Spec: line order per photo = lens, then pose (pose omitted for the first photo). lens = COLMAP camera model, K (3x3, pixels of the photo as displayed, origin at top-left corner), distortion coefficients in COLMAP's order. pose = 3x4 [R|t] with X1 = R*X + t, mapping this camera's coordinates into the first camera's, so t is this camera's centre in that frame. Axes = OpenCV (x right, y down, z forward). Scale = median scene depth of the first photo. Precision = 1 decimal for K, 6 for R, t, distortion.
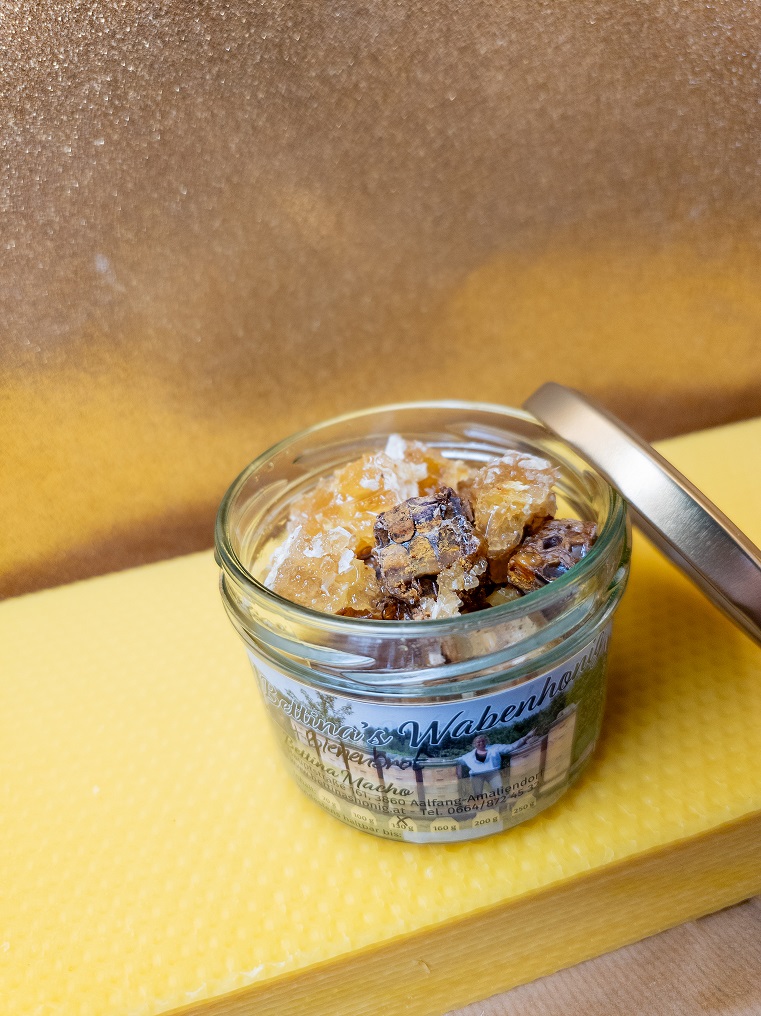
lens RADIAL K [[861.2, 0, 380.5], [0, 861.2, 508.0], [0, 0, 1]] dist [-0.096041, -0.003035]
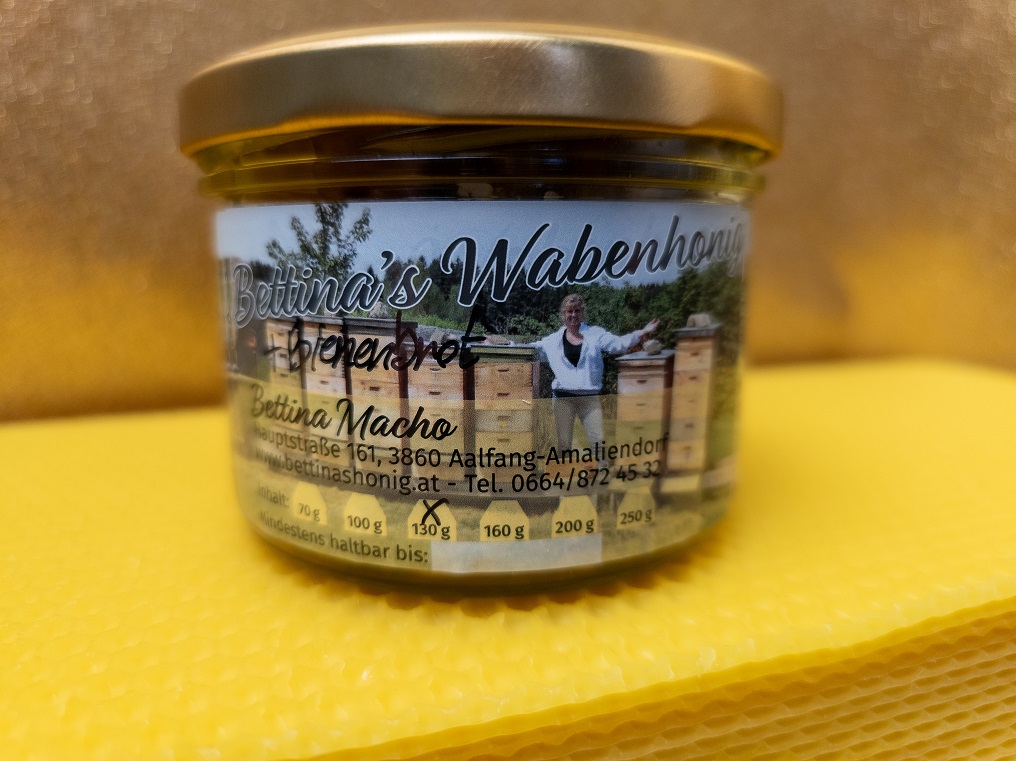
lens RADIAL K [[861.2, 0, 508.0], [0, 861.2, 380.5], [0, 0, 1]] dist [-0.096041, -0.003035]
pose [[0.993043, 0.078945, 0.087364, 0.019917], [-0.031774, 0.894089, -0.446762, 0.578609], [-0.113381, 0.440878, 0.890377, 0.460285]]
